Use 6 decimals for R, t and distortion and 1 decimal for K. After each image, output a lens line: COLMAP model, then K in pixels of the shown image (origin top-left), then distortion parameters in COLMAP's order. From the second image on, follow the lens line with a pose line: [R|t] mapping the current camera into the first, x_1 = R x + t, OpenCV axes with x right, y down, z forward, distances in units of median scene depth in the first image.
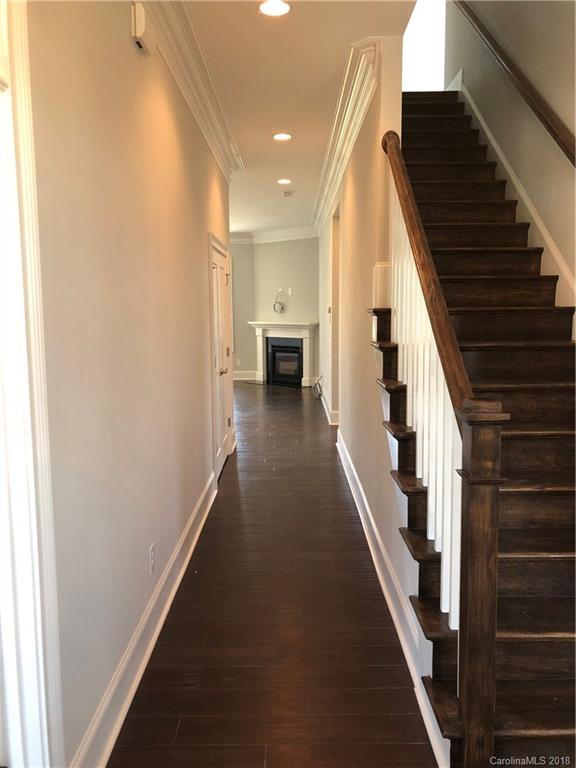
lens RADIAL K [[621.0, 0, 287.1], [0, 621.0, 381.6], [0, 0, 1]] dist [0.044474, -0.037900]
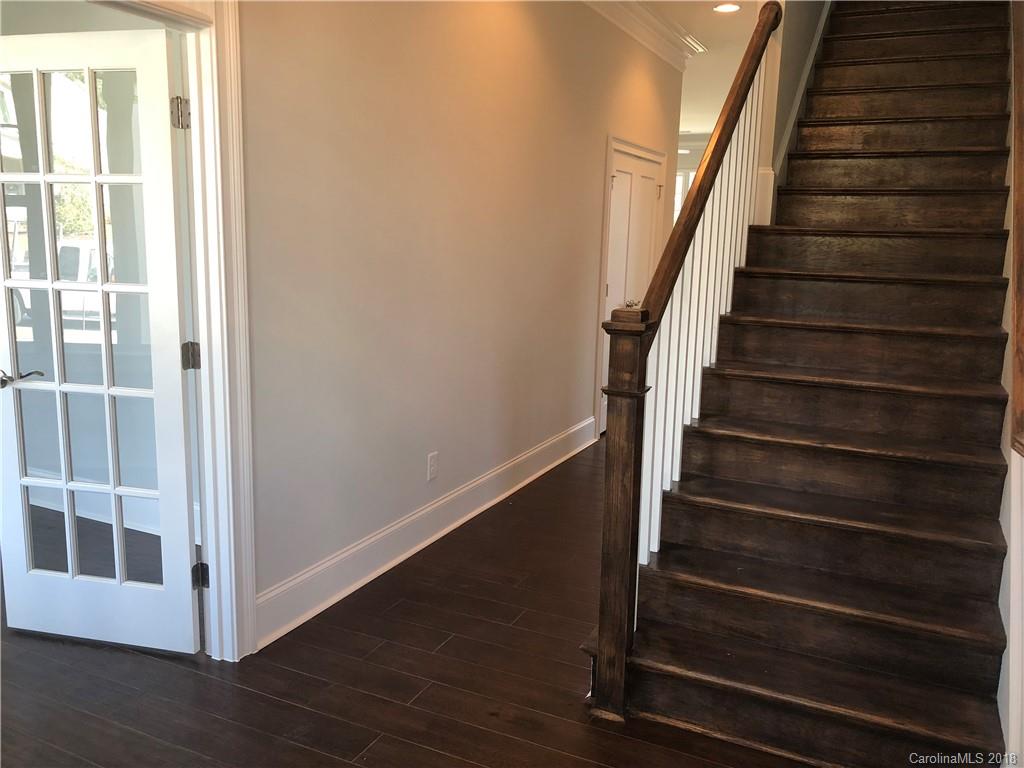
lens RADIAL K [[827.9, 0, 507.5], [0, 827.9, 383.2], [0, 0, 1]] dist [0.044474, -0.037900]
pose [[0.901124, 0.108041, -0.419884, 0.338590], [-0.084312, 0.993633, 0.074729, 0.030661], [0.425285, -0.031939, 0.904496, -0.116326]]
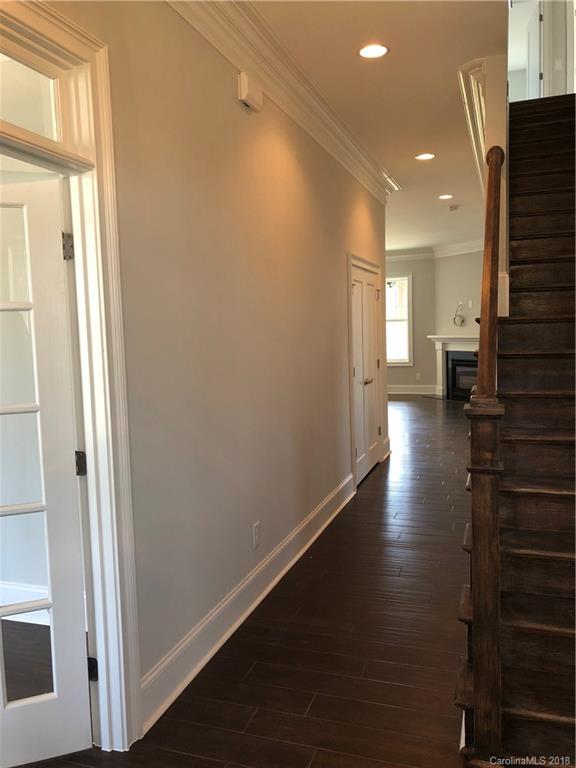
lens RADIAL K [[621.0, 0, 289.1], [0, 621.0, 384.9], [0, 0, 1]] dist [0.044474, -0.037900]
pose [[0.947108, 0.010498, -0.320744, 0.166471], [-0.017331, 0.999680, -0.018453, 0.017090], [0.320448, 0.023036, 0.946986, -0.073999]]
